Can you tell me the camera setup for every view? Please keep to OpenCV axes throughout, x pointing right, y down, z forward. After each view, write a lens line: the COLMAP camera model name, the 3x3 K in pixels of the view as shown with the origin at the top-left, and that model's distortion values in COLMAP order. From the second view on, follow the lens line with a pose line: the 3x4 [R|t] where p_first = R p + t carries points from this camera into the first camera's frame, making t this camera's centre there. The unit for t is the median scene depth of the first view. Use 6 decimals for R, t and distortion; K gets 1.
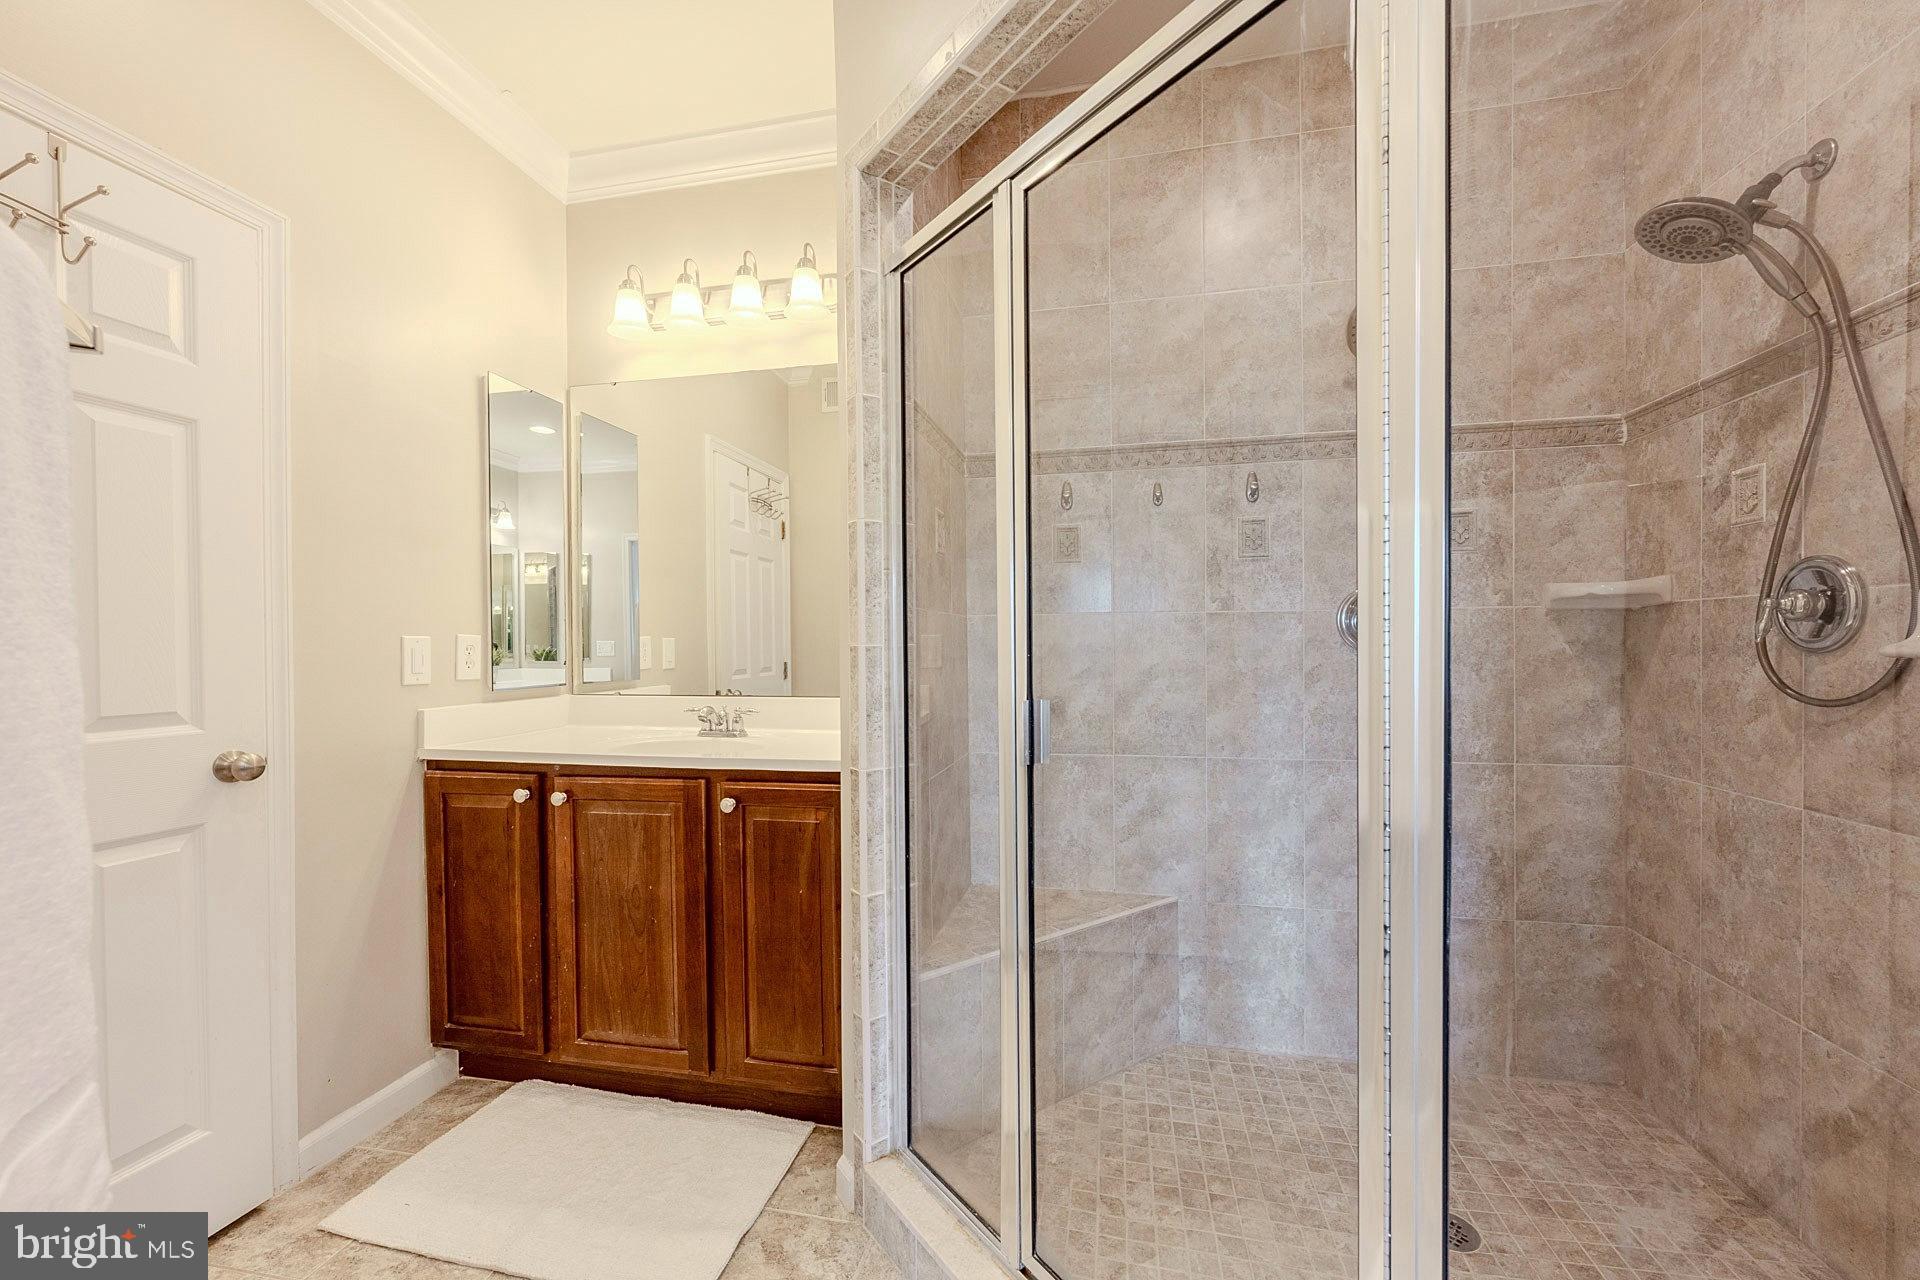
lens RADIAL K [[763.9, 0, 952.0], [0, 763.9, 653.0], [0, 0, 1]] dist [-0.002539, 0.000343]
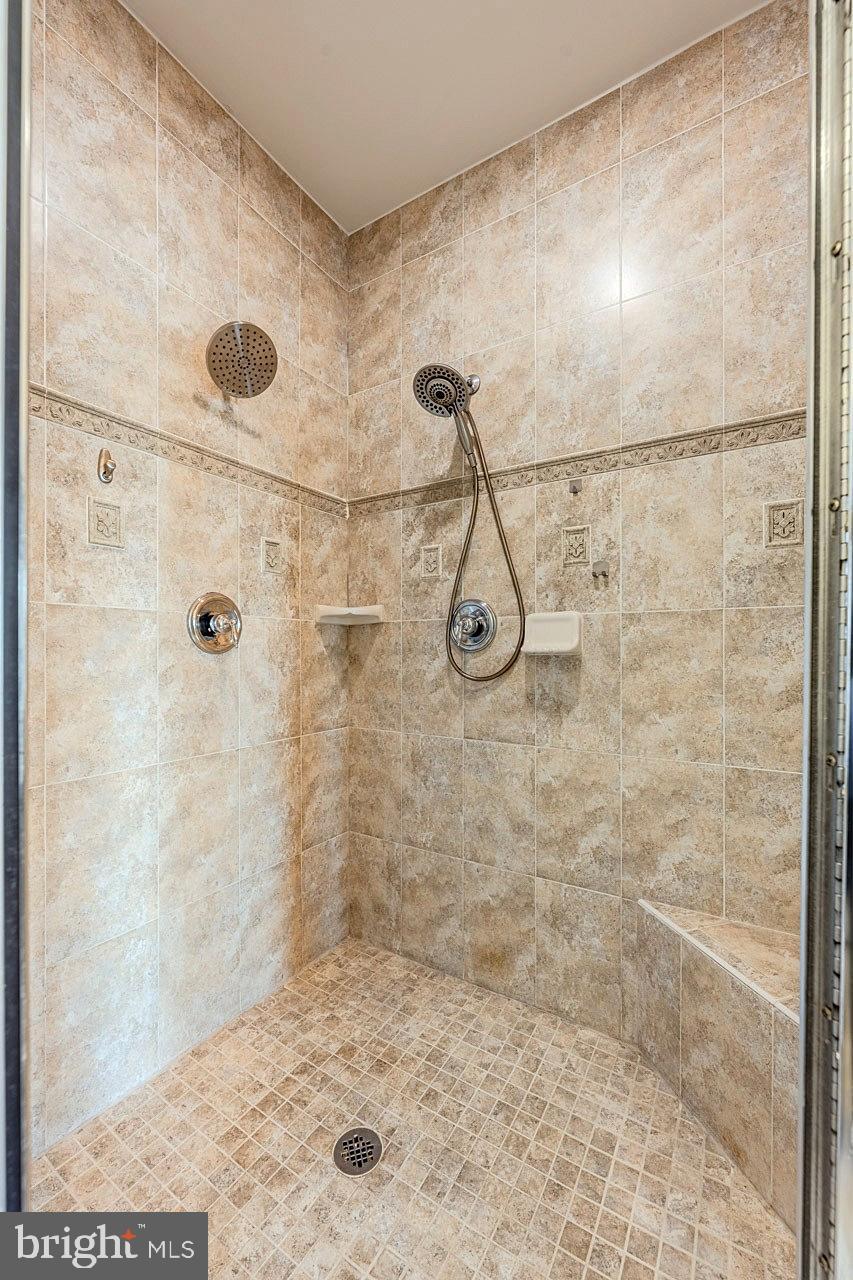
lens RADIAL K [[509.3, 0, 435.6], [0, 509.3, 650.6], [0, 0, 1]] dist [-0.002539, 0.000343]
pose [[0.337945, 0.008698, 0.941126, -0.034620], [0.009758, 0.999871, -0.012745, 0.008886], [-0.941115, 0.013491, 0.337816, 0.524876]]
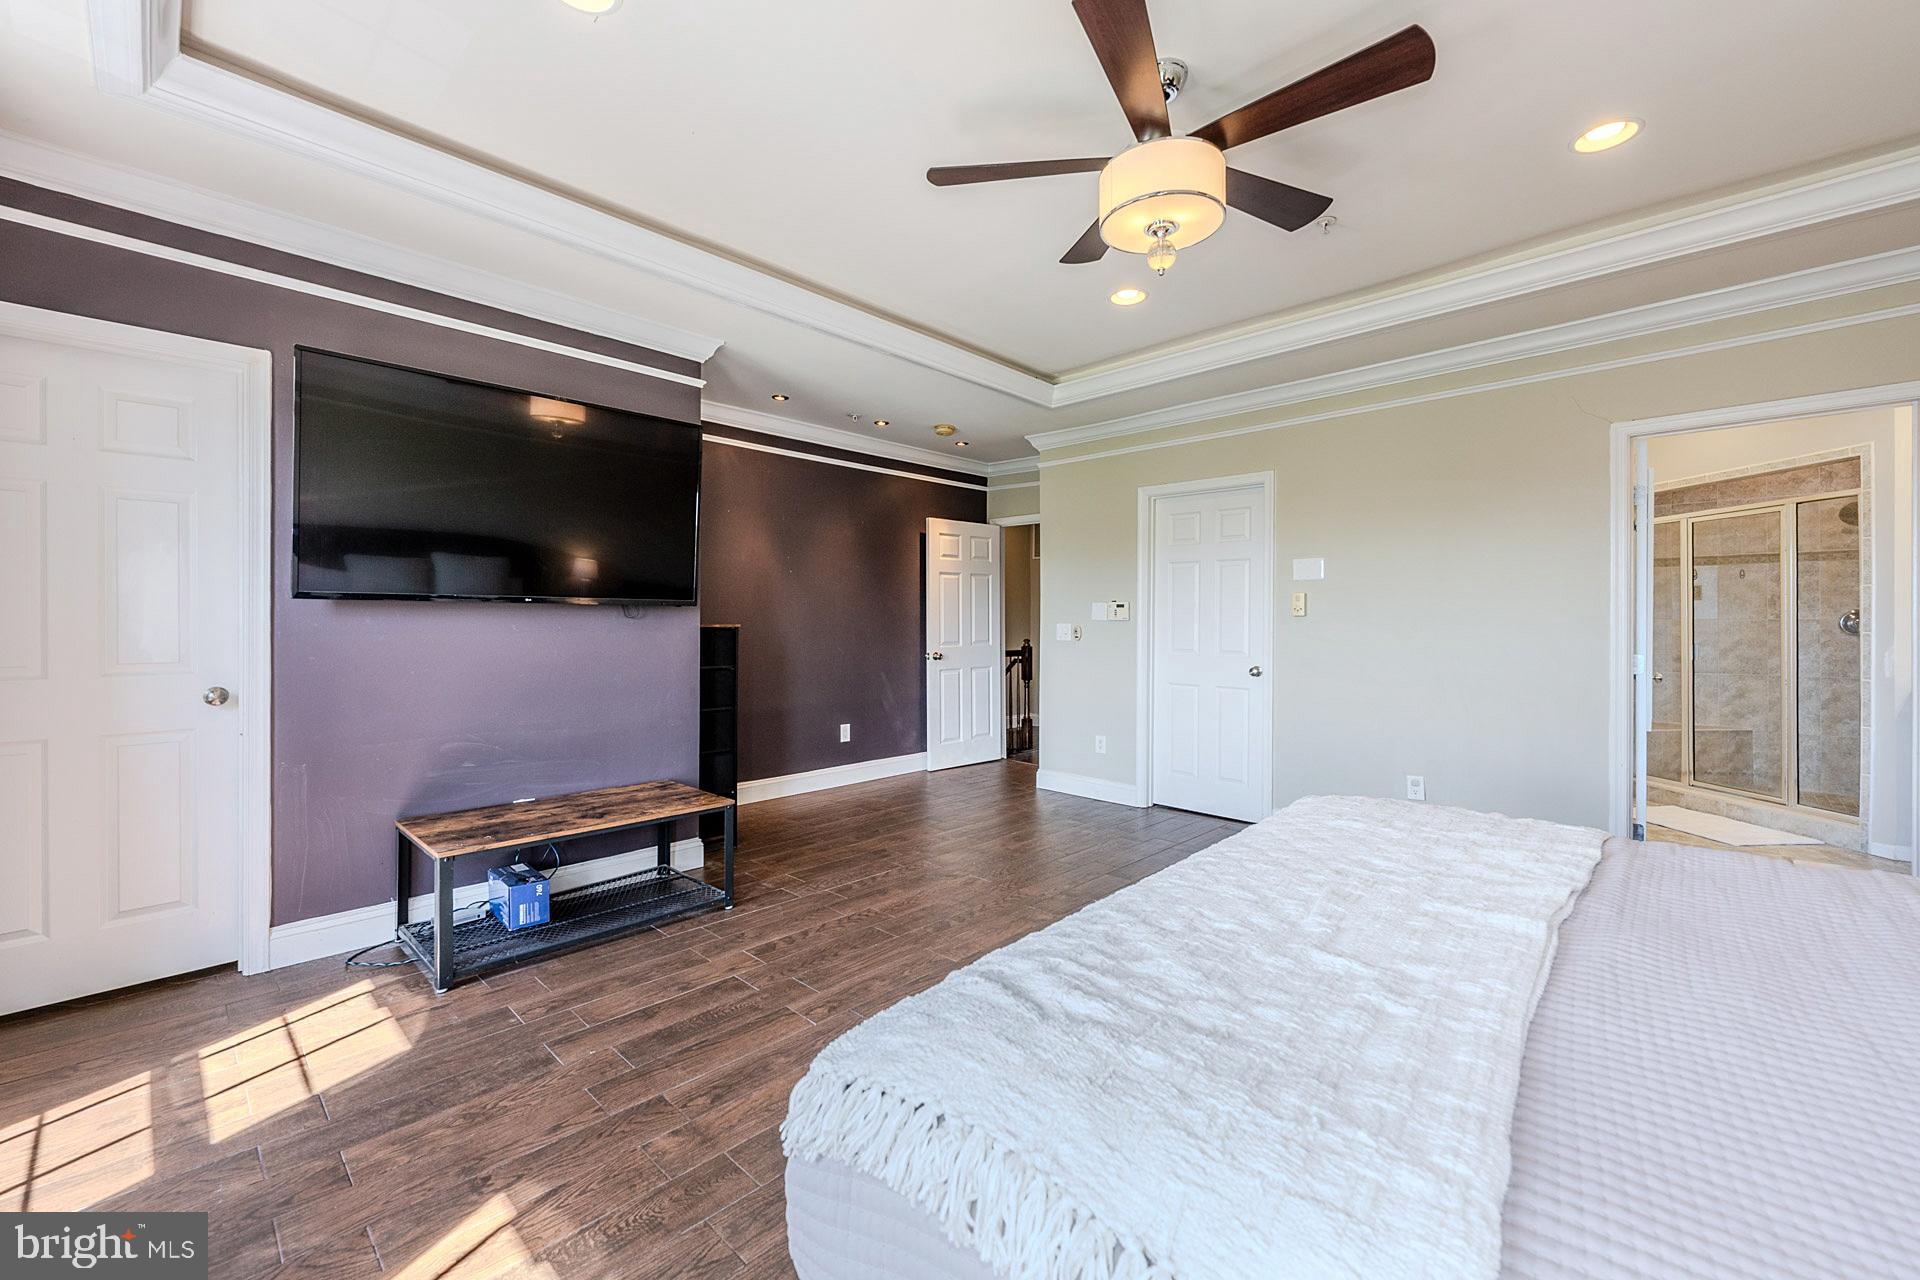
lens RADIAL K [[763.9, 0, 962.2], [0, 763.9, 627.7], [0, 0, 1]] dist [-0.002539, 0.000343]
pose [[0.855915, 0.004970, -0.517092, -0.806899], [-0.009916, 0.999928, -0.006803, 0.023446], [0.517021, 0.010950, 0.855903, -3.162329]]
